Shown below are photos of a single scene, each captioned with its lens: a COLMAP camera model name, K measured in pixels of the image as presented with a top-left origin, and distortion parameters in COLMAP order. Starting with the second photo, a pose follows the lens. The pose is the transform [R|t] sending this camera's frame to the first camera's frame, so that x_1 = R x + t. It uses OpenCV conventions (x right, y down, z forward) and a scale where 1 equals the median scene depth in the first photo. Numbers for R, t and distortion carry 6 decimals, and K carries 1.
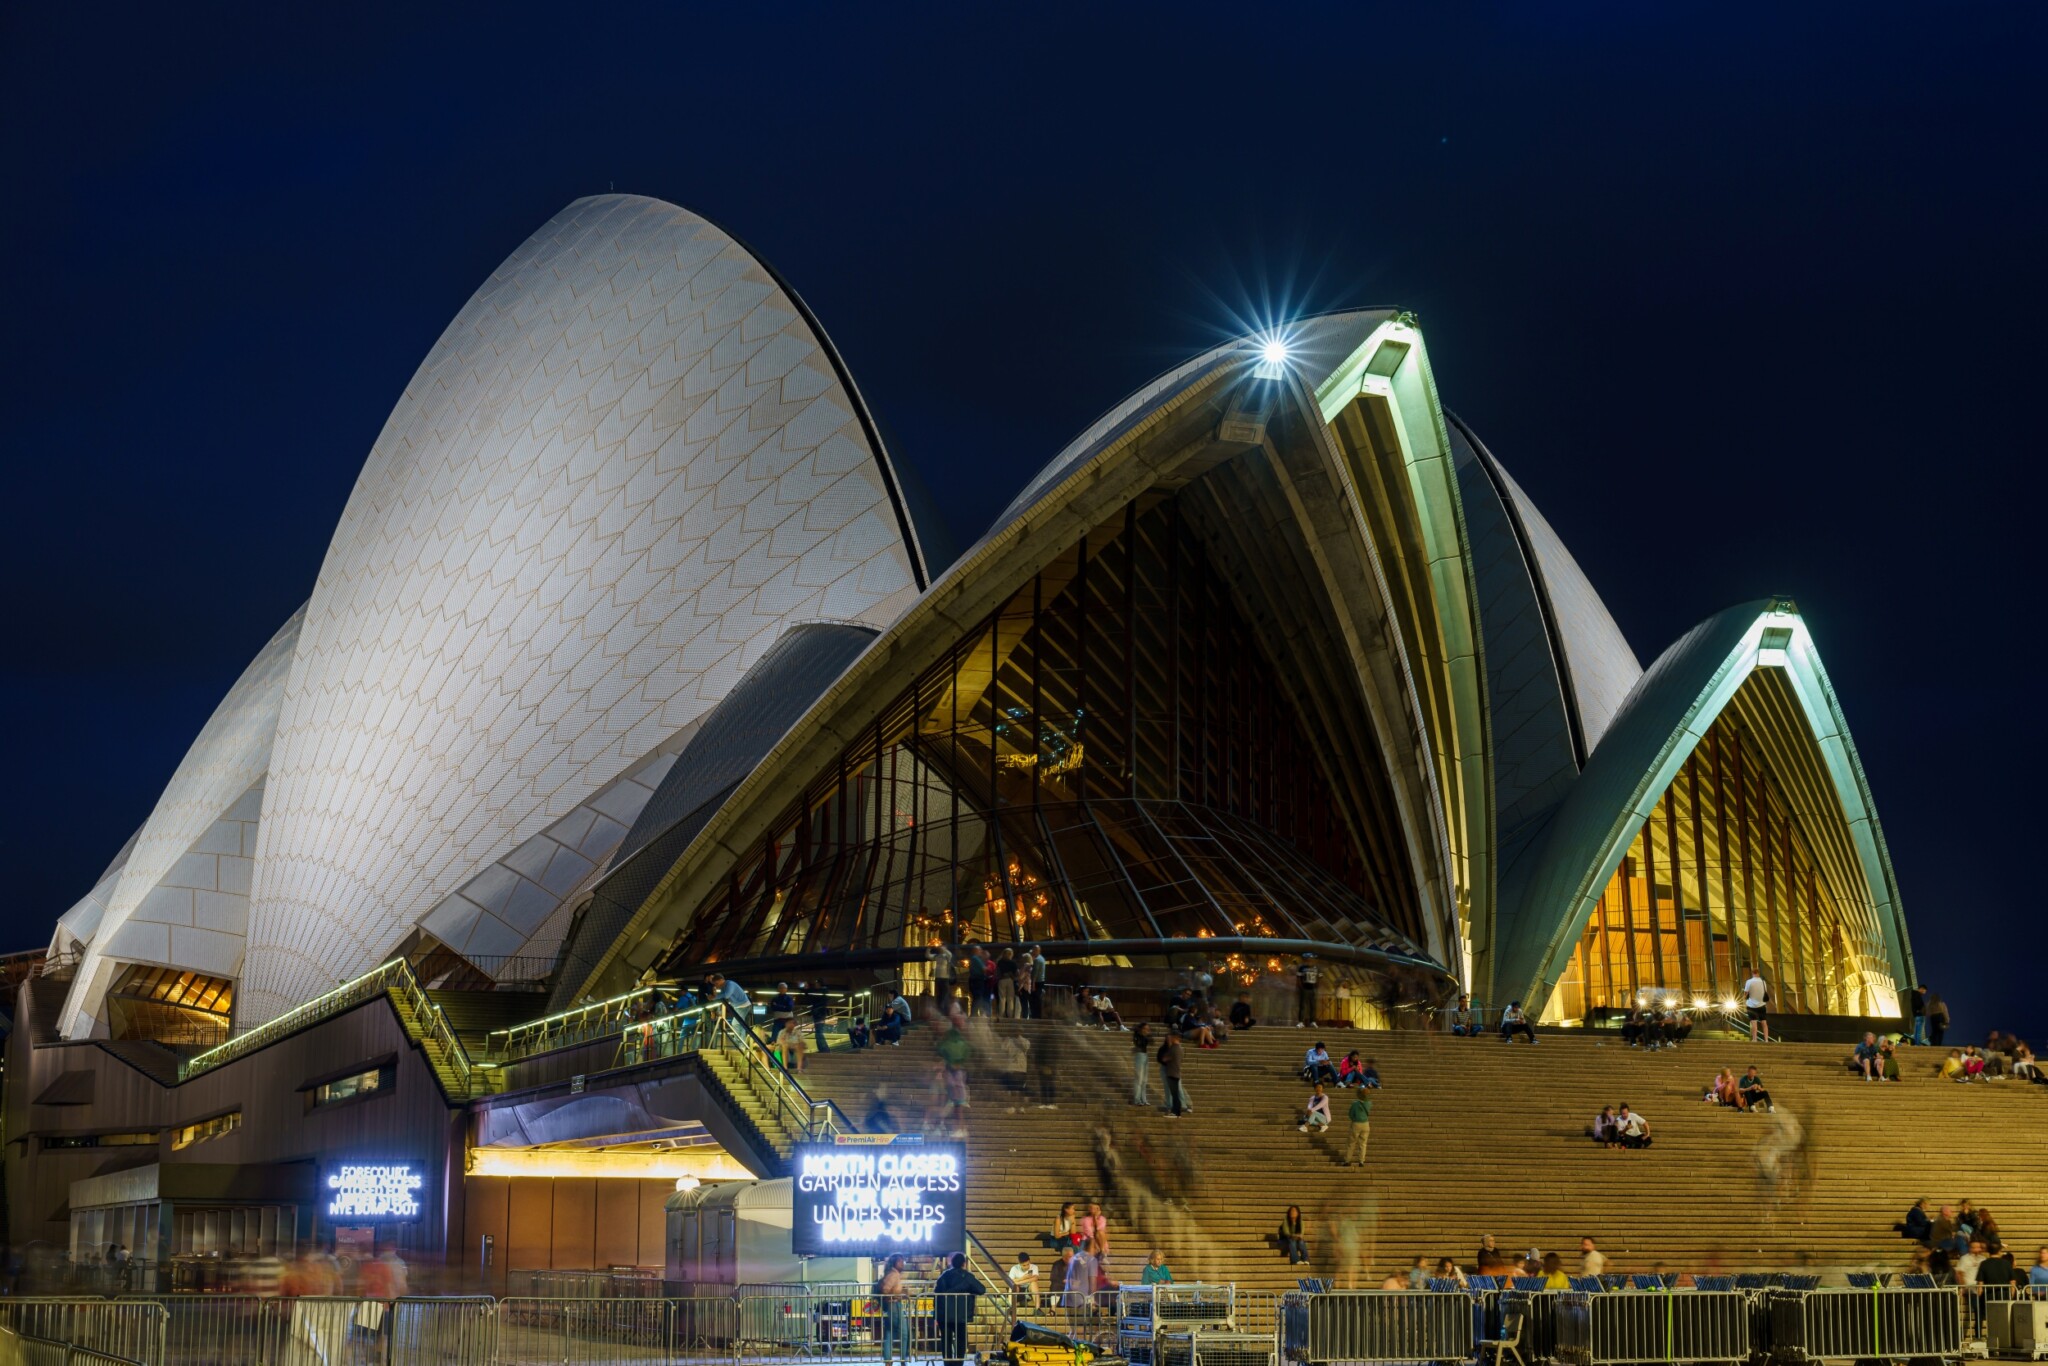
lens RADIAL K [[2821.0, 0, 1024.0], [0, 2821.0, 683.0], [0, 0, 1]] dist [-0.001932, -0.084307]
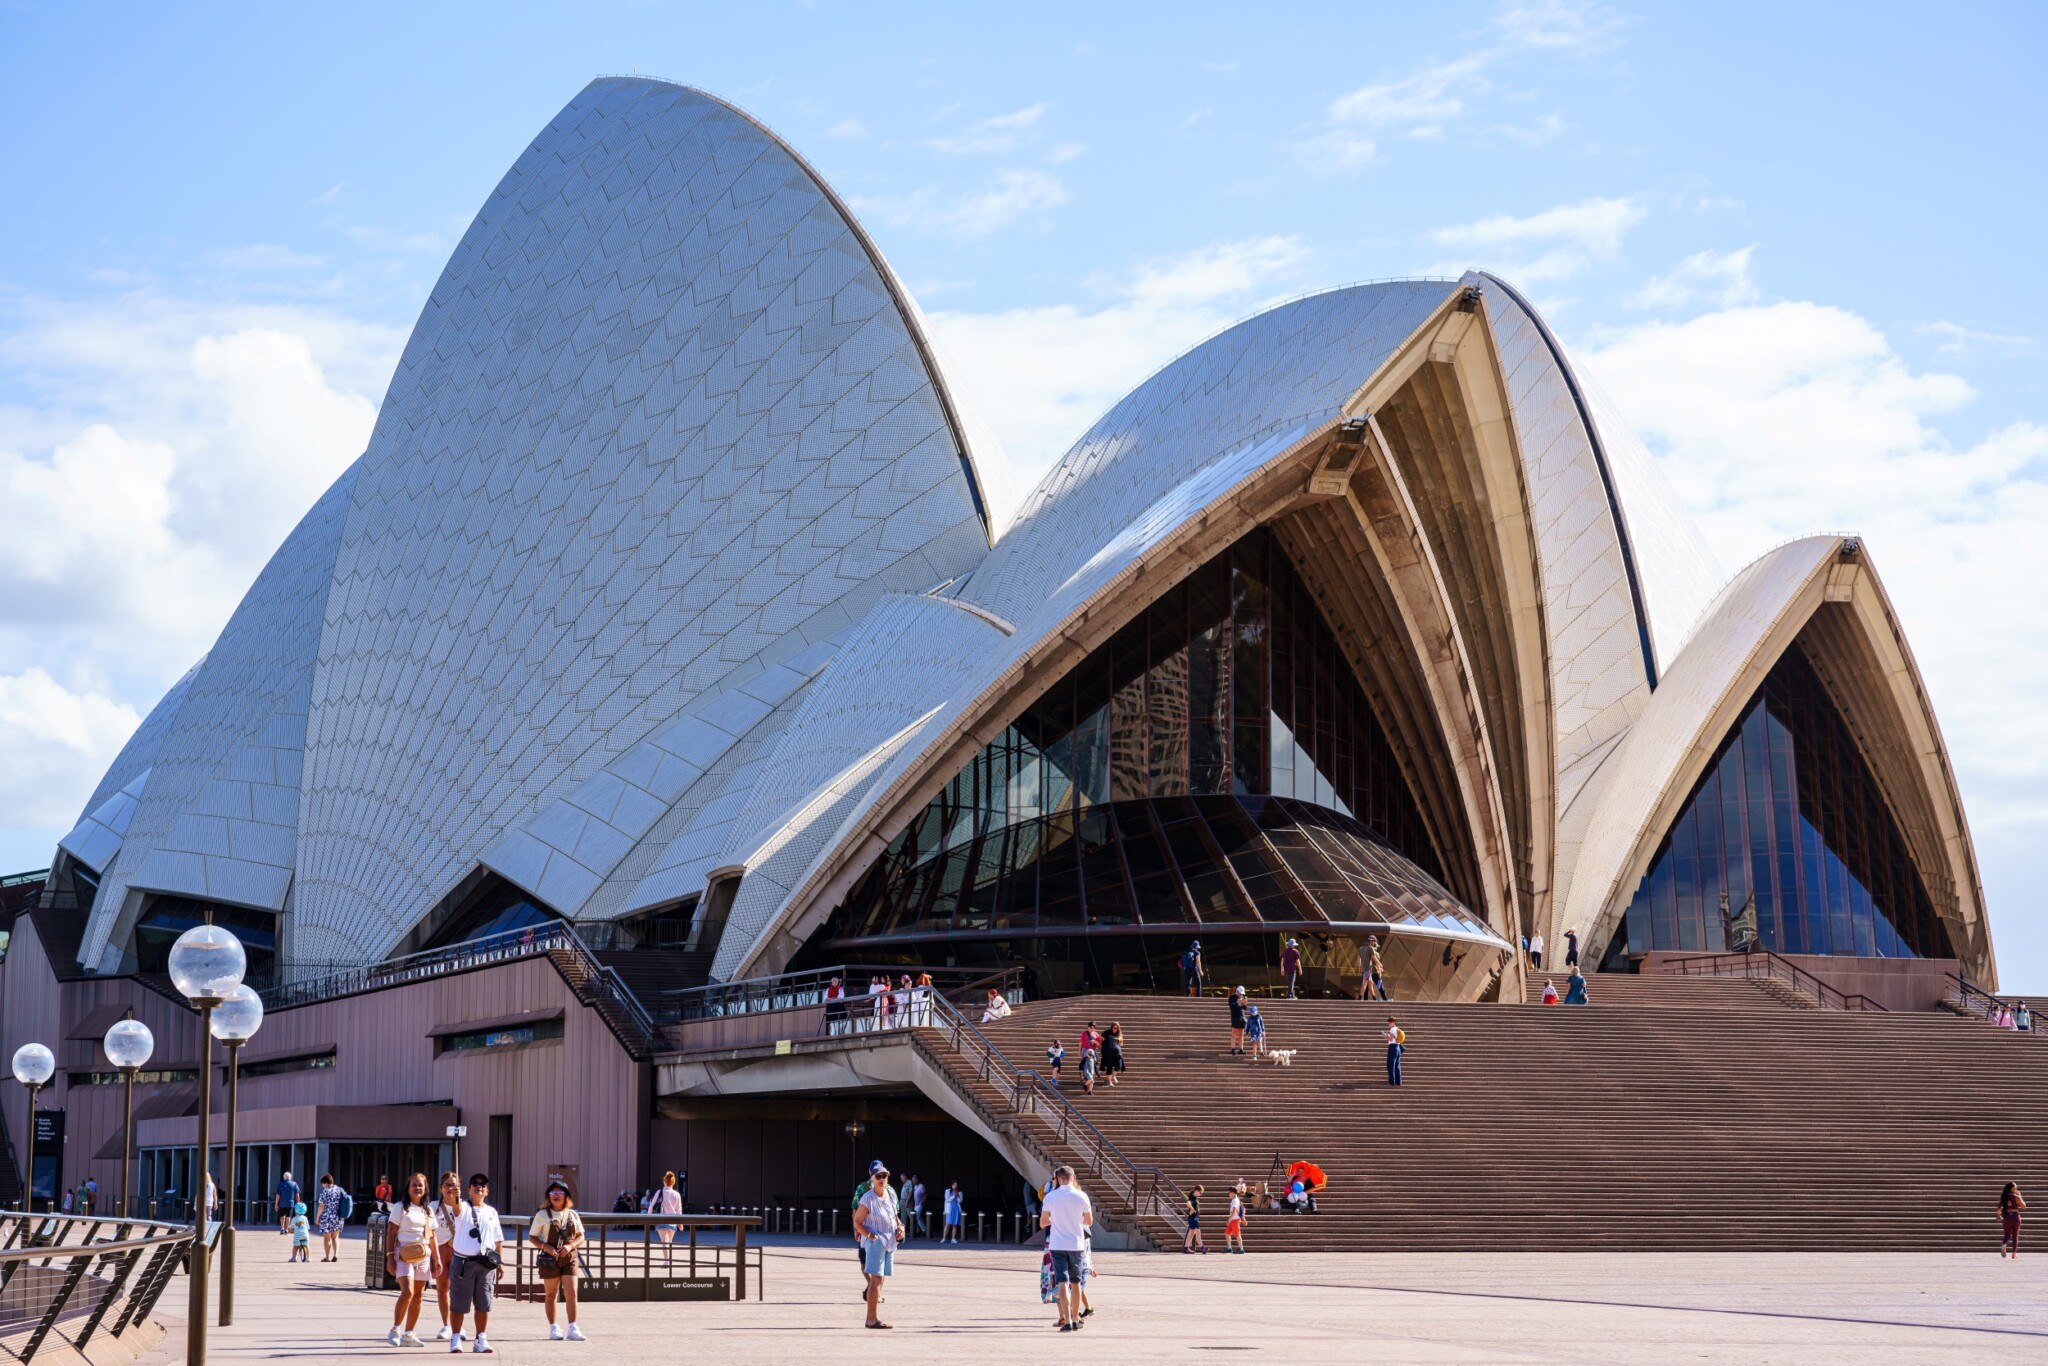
lens RADIAL K [[3355.9, 0, 1024.0], [0, 3355.9, 683.0], [0, 0, 1]] dist [0.027891, 0.128587]
pose [[0.999993, -0.003440, 0.001352, -0.023399], [0.003367, 0.998698, 0.050906, -0.036194], [-0.001526, -0.050901, 0.998703, -0.179717]]
